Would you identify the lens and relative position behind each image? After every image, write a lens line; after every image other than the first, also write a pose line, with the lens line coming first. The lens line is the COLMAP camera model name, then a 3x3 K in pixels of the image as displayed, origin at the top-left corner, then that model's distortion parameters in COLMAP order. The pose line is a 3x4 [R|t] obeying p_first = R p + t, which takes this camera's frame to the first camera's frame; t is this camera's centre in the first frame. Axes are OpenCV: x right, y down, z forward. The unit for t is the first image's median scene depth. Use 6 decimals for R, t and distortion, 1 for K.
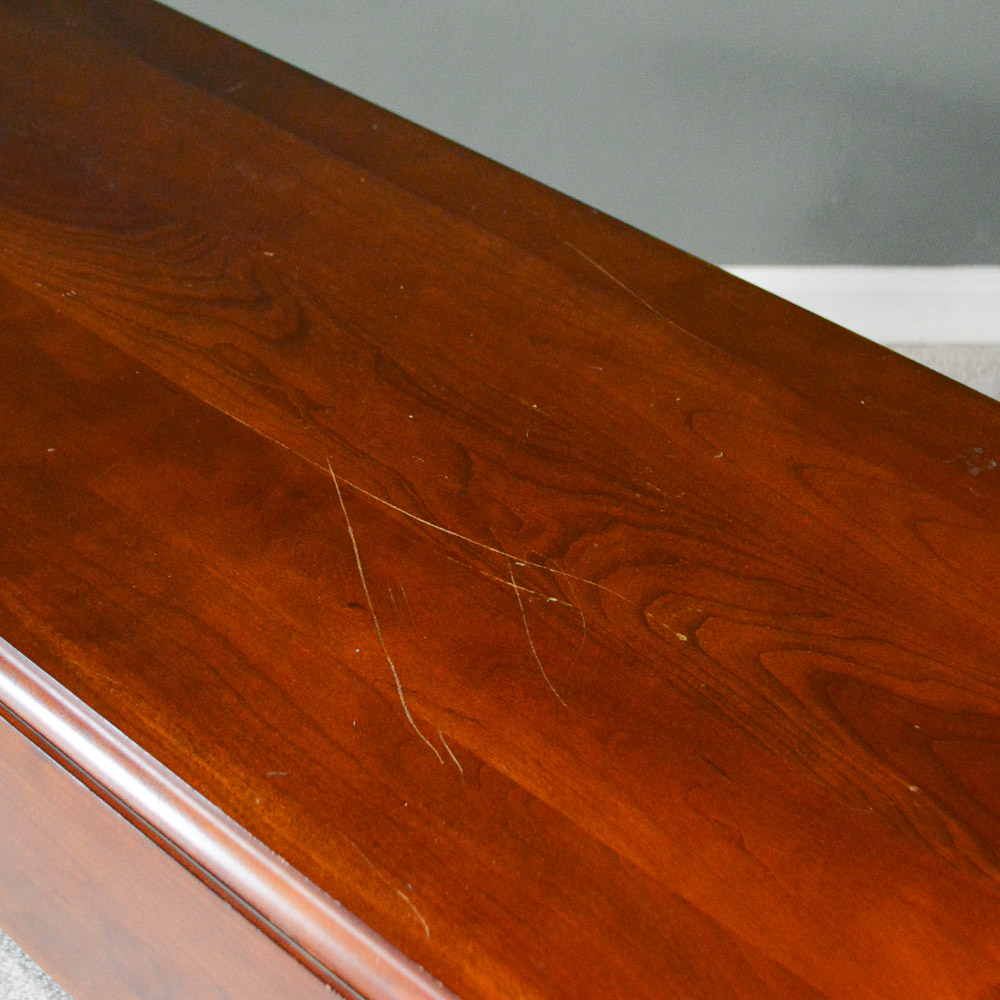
lens RADIAL K [[1723.2, 0, 500.0], [0, 1723.2, 443.4], [0, 0, 1]] dist [-0.056255, 0.298771]
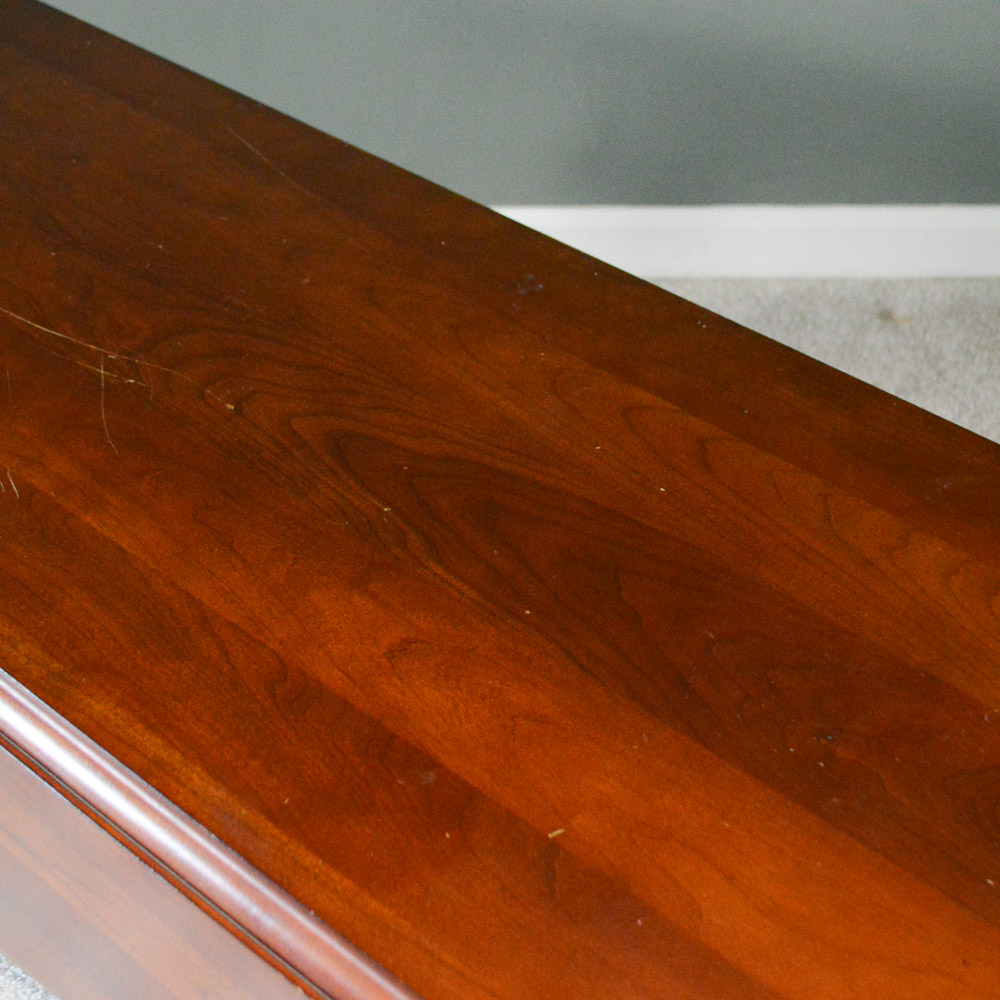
lens RADIAL K [[1707.1, 0, 500.0], [0, 1707.1, 500.0], [0, 0, 1]] dist [-0.012770, -0.165648]
pose [[0.999825, -0.008010, -0.016914, 0.300458], [0.007980, 0.999967, -0.001808, 0.173173], [0.016928, 0.001672, 0.999855, -0.186631]]
